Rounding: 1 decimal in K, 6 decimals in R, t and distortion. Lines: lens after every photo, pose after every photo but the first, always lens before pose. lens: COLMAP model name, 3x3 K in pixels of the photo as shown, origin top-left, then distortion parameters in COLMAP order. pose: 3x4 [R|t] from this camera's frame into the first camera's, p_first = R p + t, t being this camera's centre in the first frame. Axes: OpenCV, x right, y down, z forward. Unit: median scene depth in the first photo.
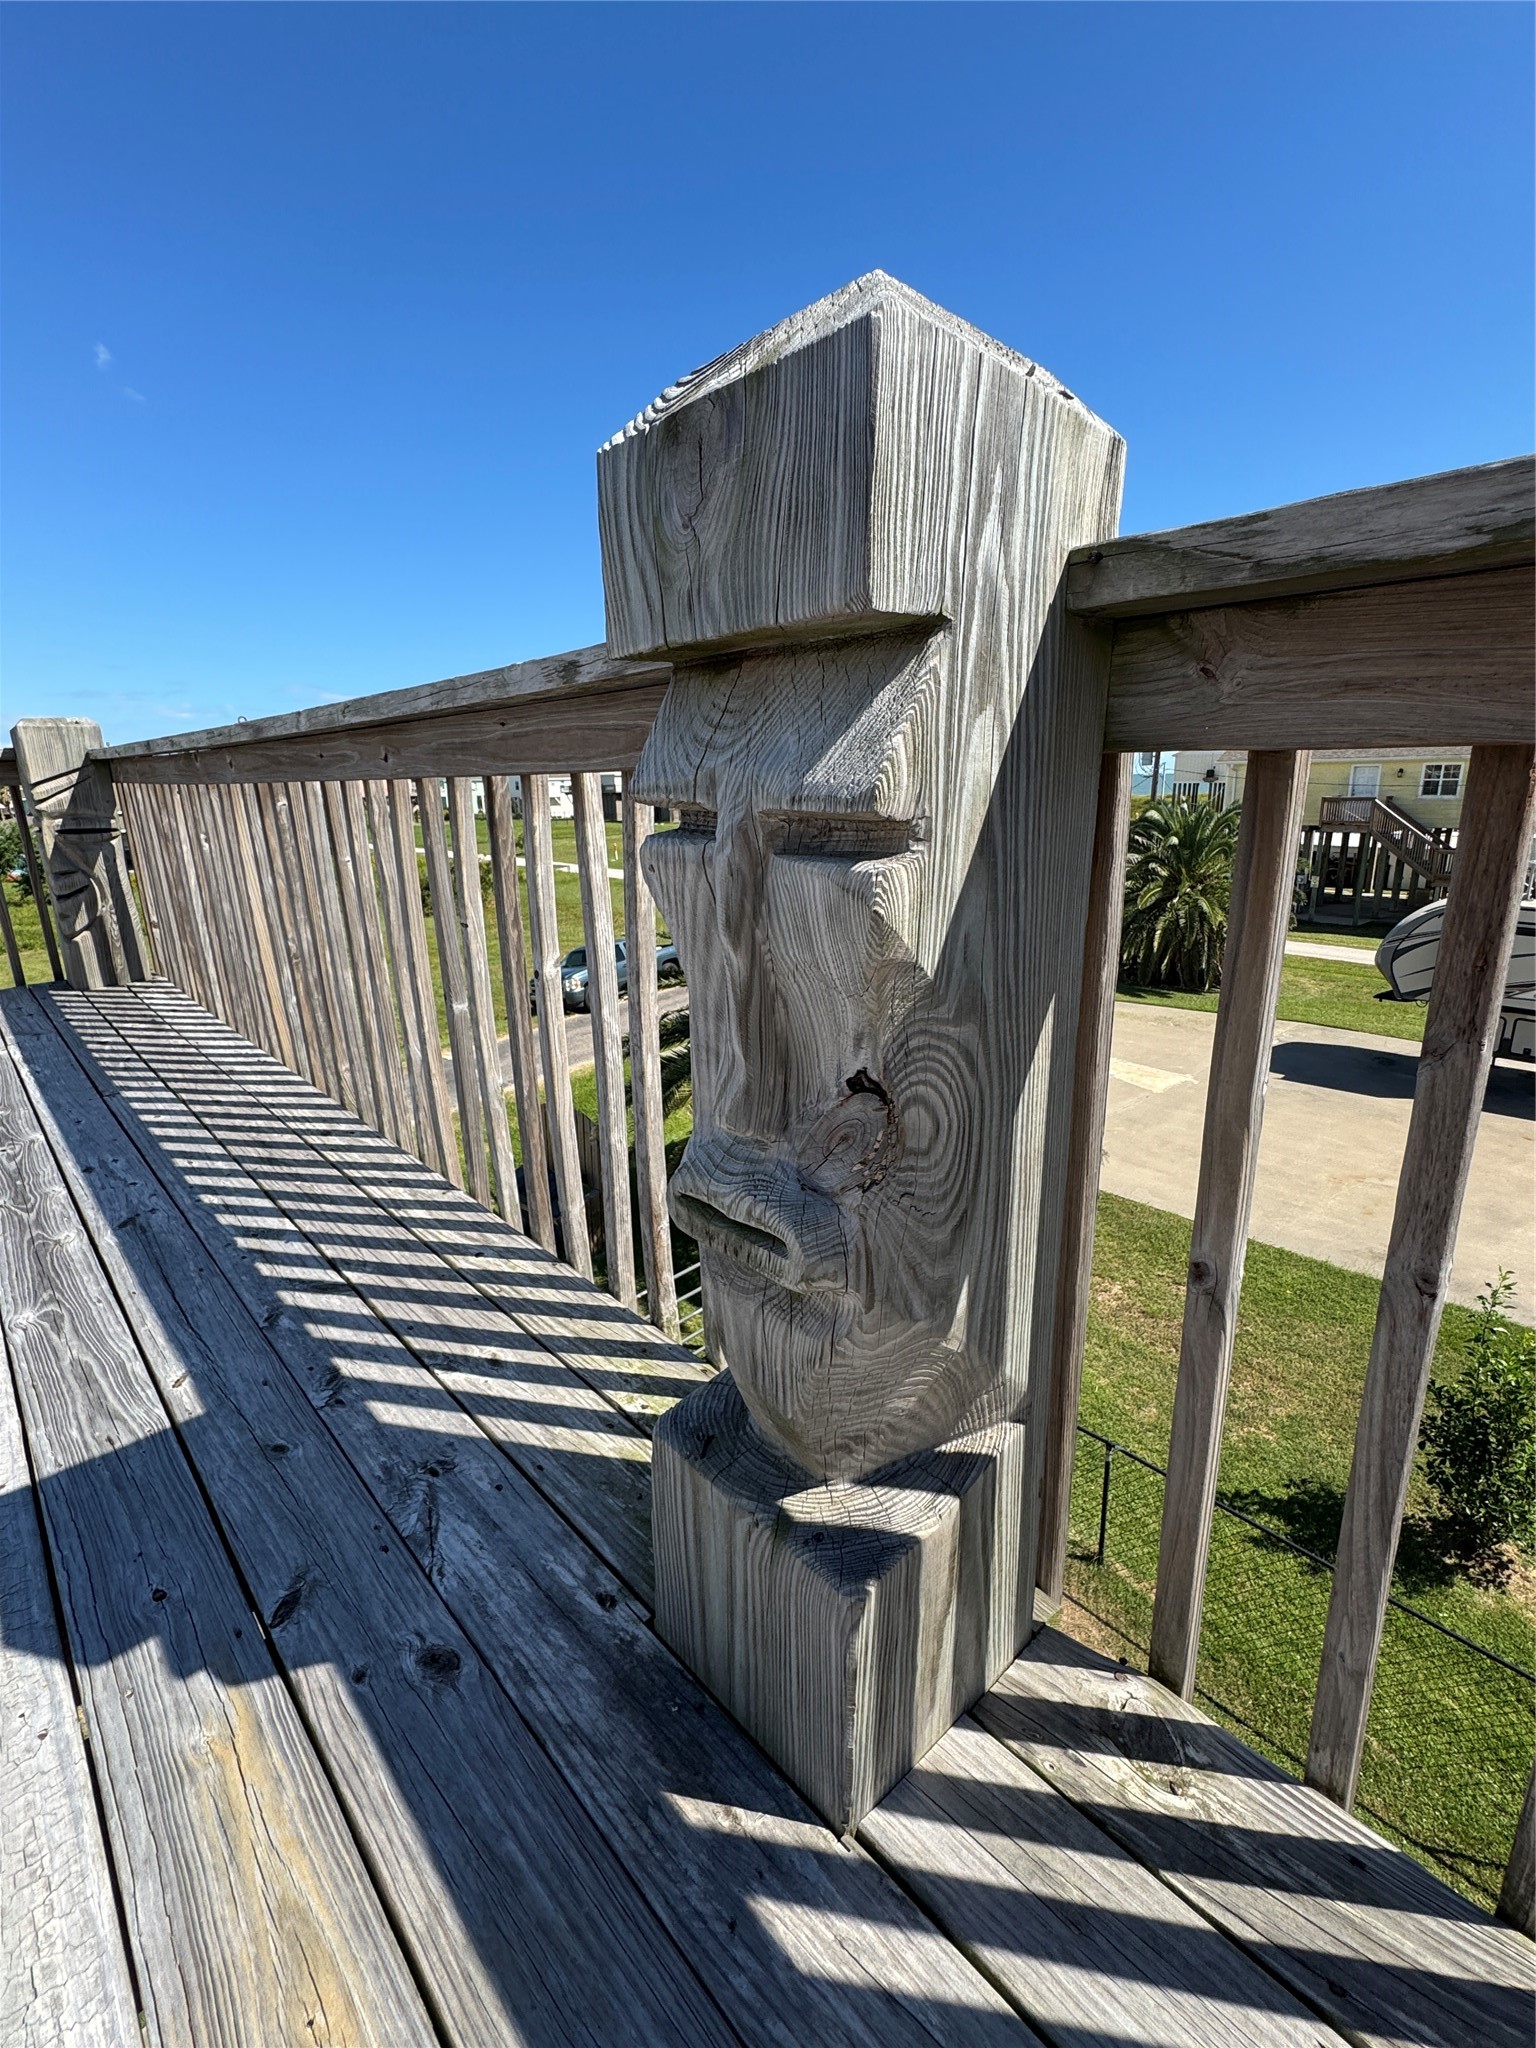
lens RADIAL K [[946.5, 0, 759.5], [0, 946.5, 1014.1], [0, 0, 1]] dist [0.001470, 0.000153]
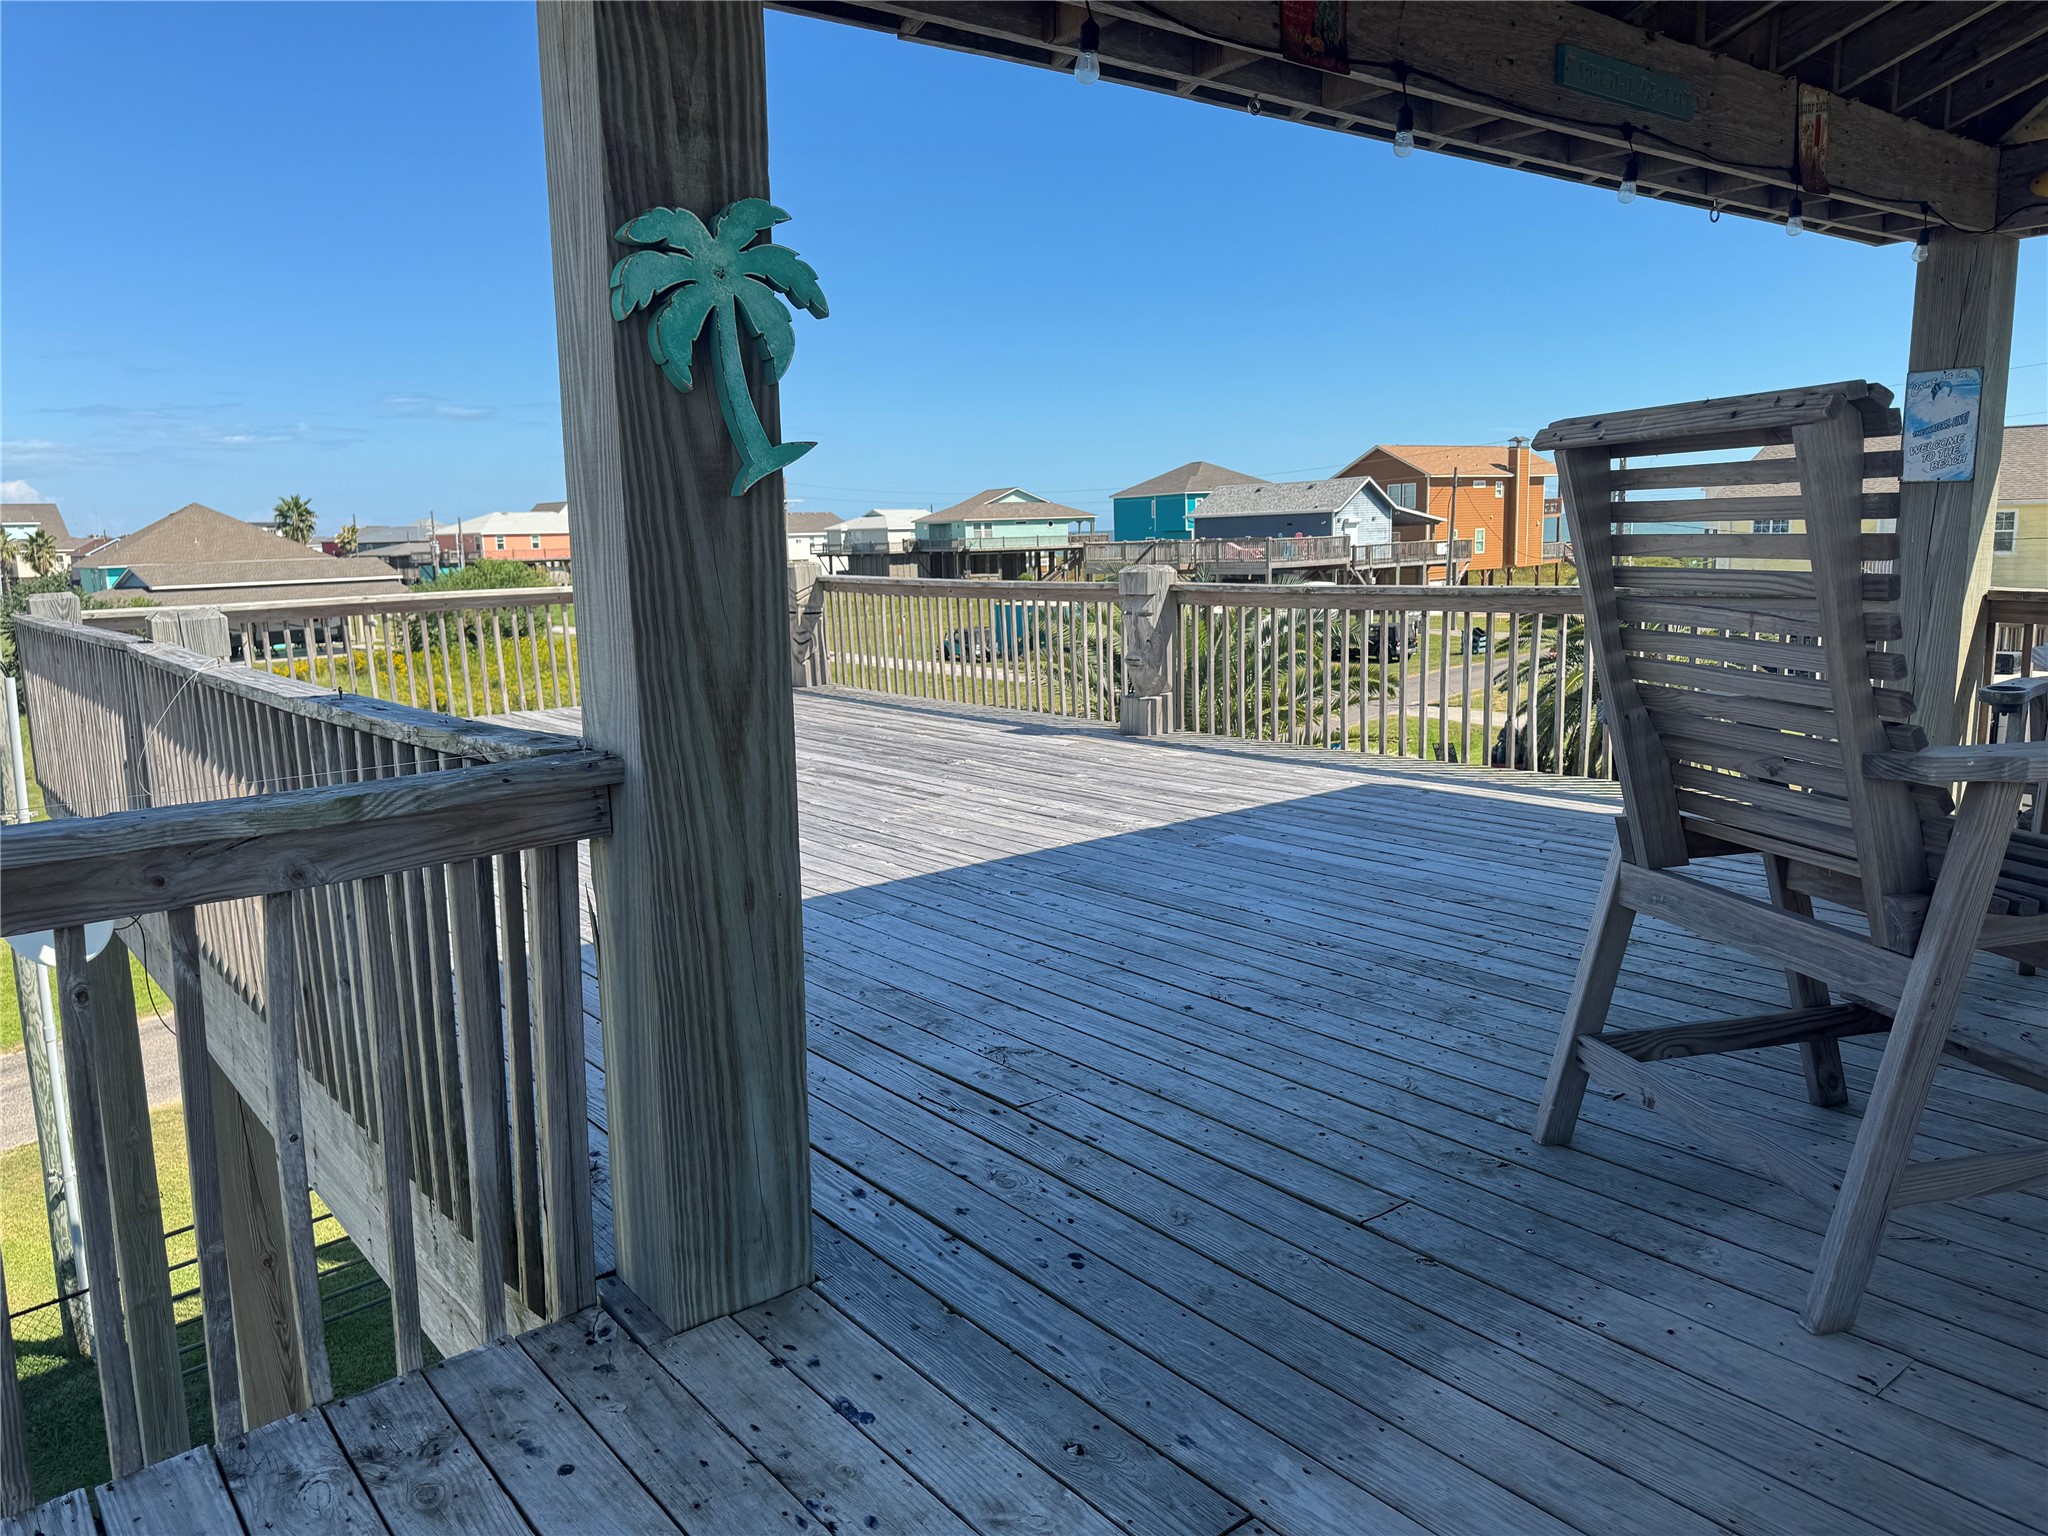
lens RADIAL K [[1430.7, 0, 1036.5], [0, 1430.7, 768.8], [0, 0, 1]] dist [0.050711, -0.054946]
pose [[0.999355, -0.005500, -0.035479, -0.093699], [0.002783, 0.997090, -0.076178, 0.410723], [0.035794, 0.076030, 0.996463, -2.205919]]
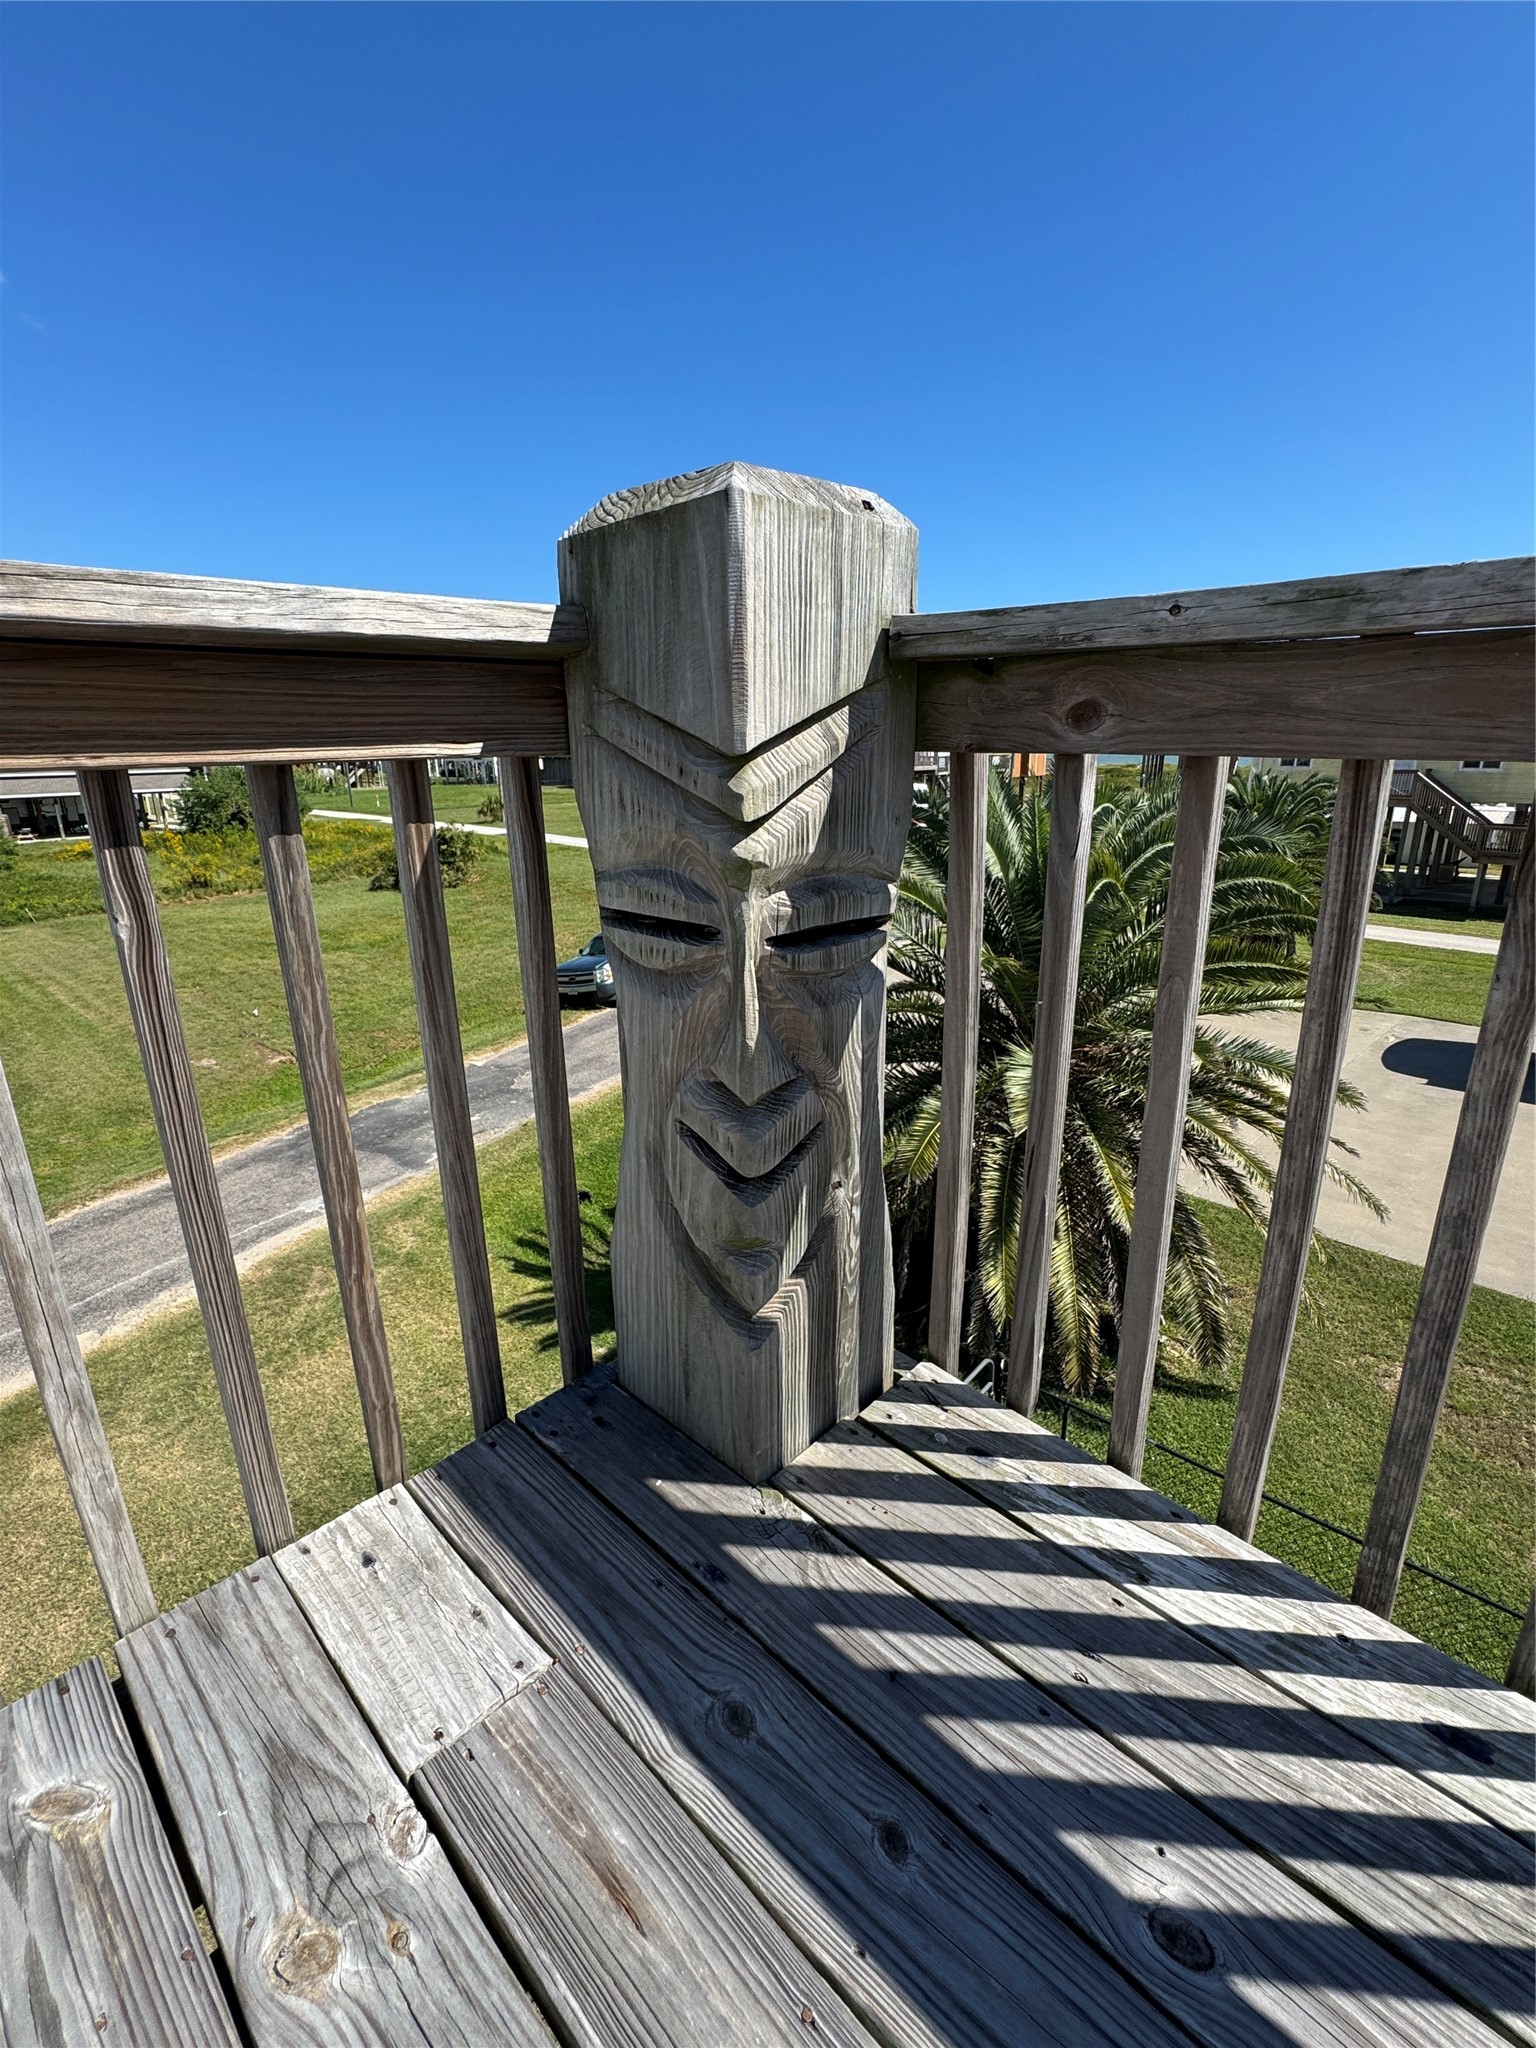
lens RADIAL K [[945.3, 0, 761.6], [0, 945.3, 1034.6], [0, 0, 1]] dist [-0.008665, 0.000221]
pose [[0.998271, -0.009641, 0.057975, -0.759309], [0.006430, 0.998448, 0.055314, -0.182074], [-0.058418, -0.054846, 0.996784, 0.742642]]
